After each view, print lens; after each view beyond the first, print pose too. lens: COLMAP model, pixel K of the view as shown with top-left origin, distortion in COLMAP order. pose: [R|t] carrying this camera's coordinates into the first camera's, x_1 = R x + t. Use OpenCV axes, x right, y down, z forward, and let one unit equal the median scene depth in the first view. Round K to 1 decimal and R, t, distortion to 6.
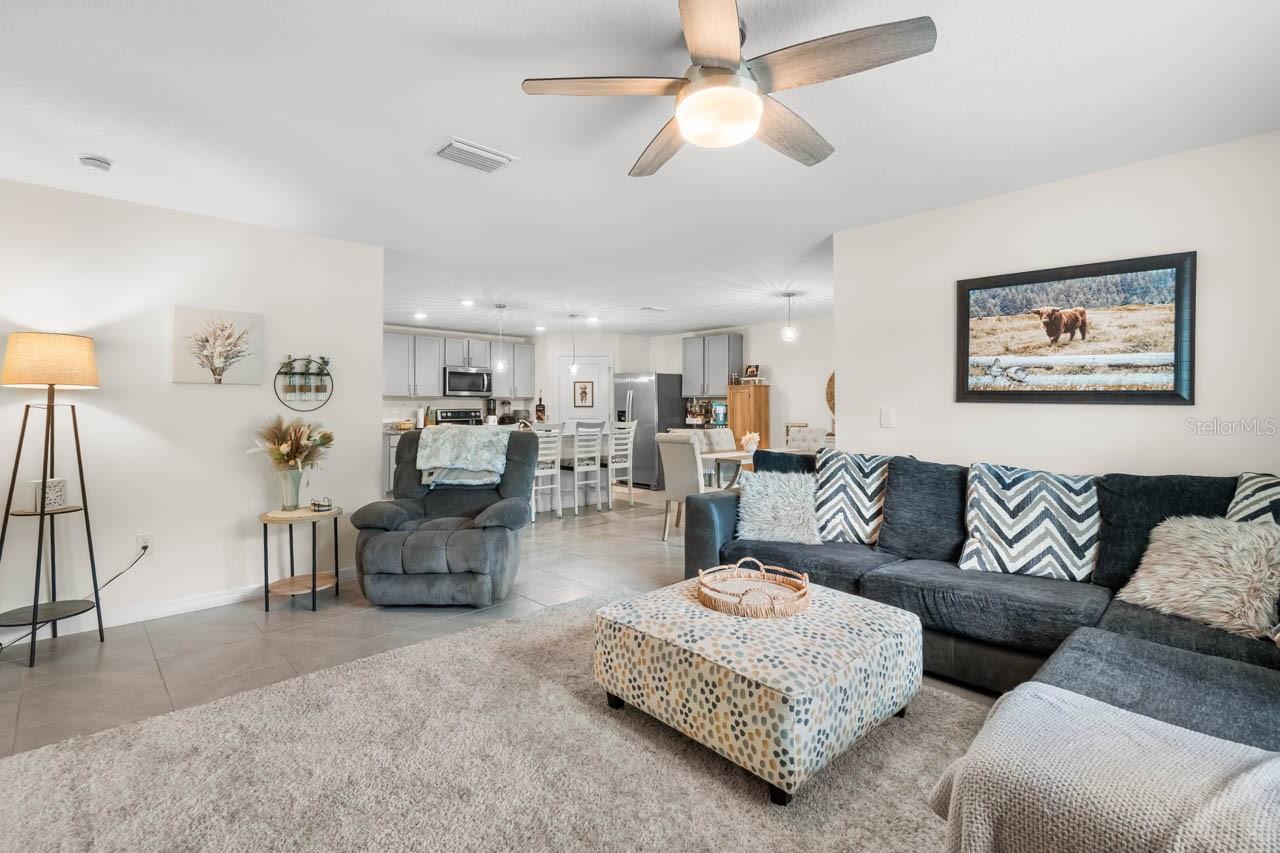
lens RADIAL K [[596.0, 0, 640.3], [0, 596.0, 402.3], [0, 0, 1]] dist [0.002388, 0.000077]
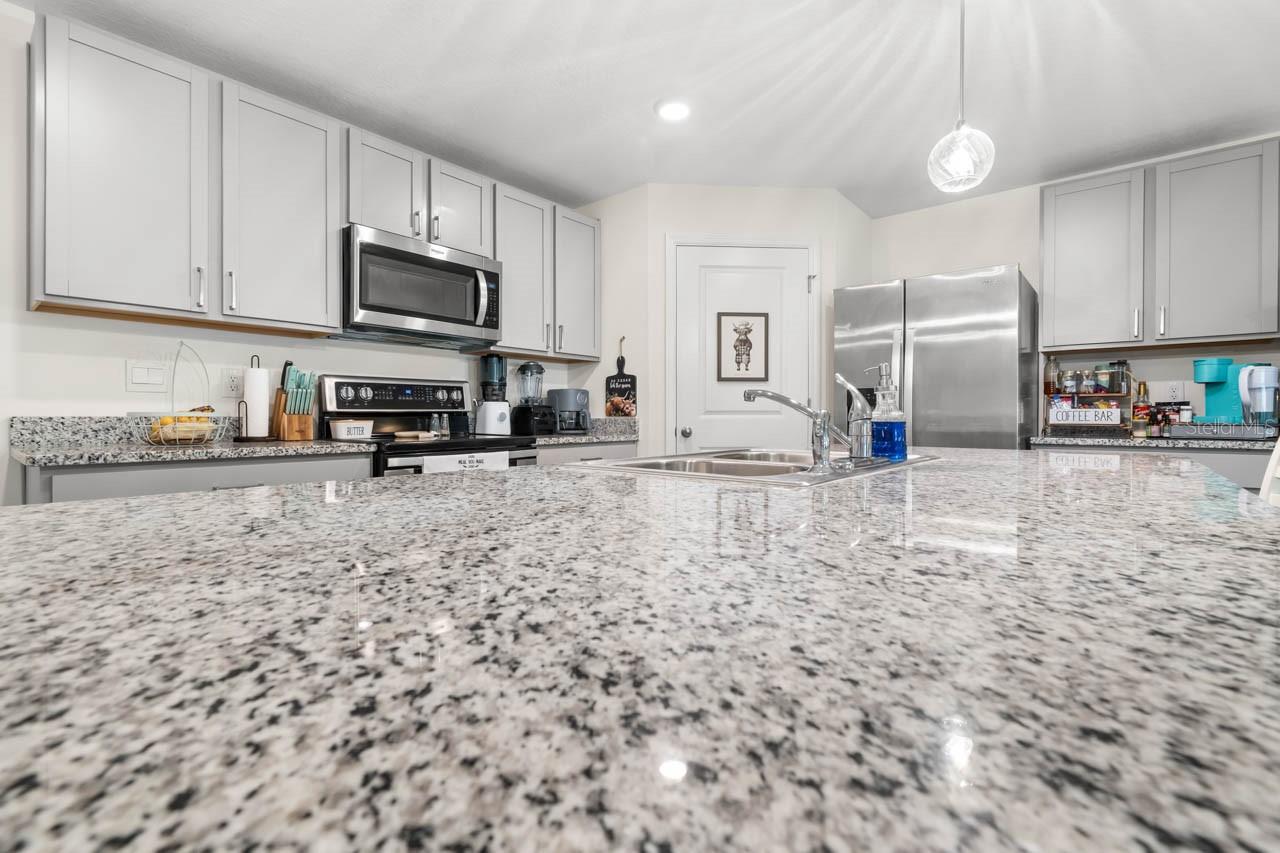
lens RADIAL K [[570.8, 0, 637.9], [0, 570.8, 423.6], [0, 0, 1]] dist [-0.000361, -0.000100]
pose [[0.995305, 0.001027, 0.096784, -0.203559], [-0.002959, 0.999799, 0.019825, 0.029186], [-0.096744, -0.020019, 0.995108, 0.674785]]
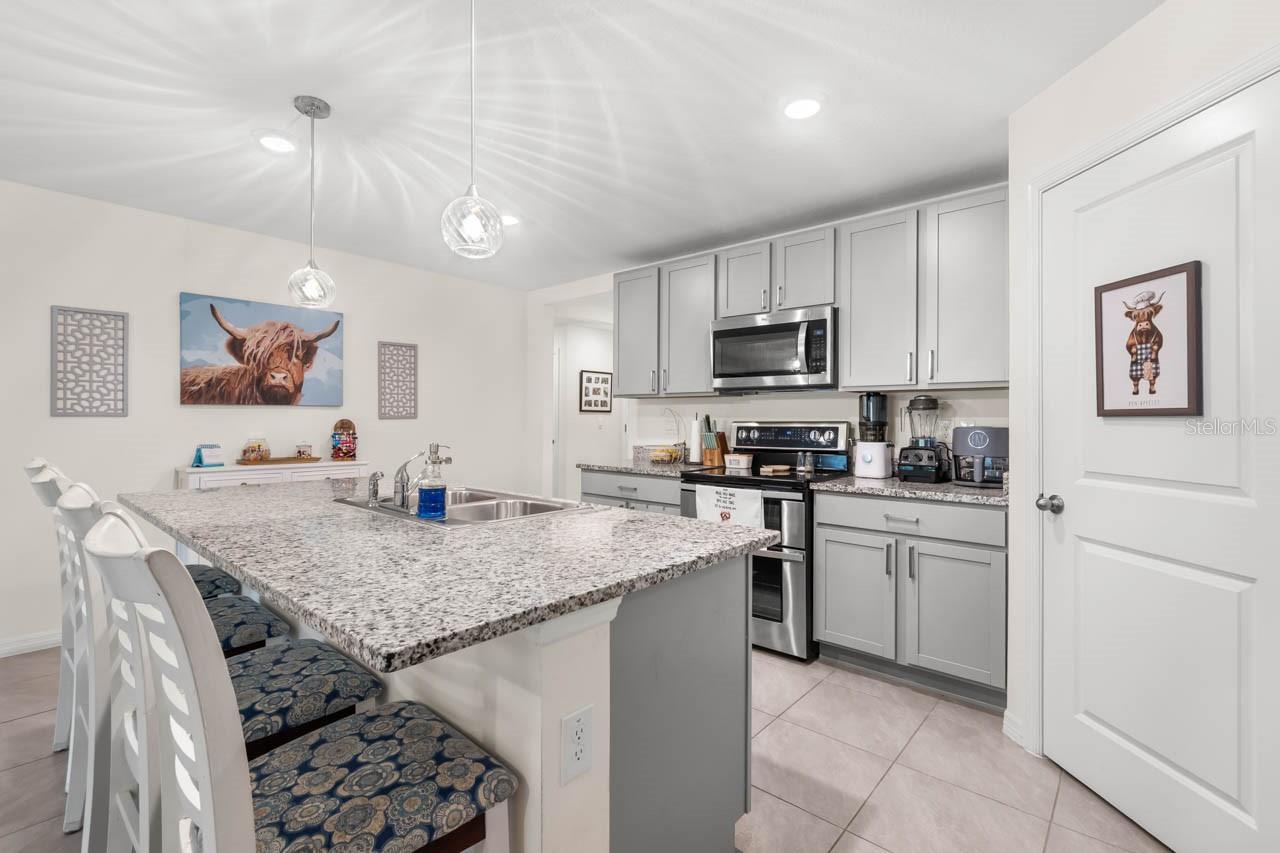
lens RADIAL K [[570.9, 0, 633.0], [0, 570.9, 417.3], [0, 0, 1]] dist [0.002303, 0.000074]
pose [[0.075061, -0.002120, -0.997177, 0.069622], [0.005446, 0.999984, -0.001716, 0.008335], [0.997164, -0.005302, 0.075071, 0.866373]]
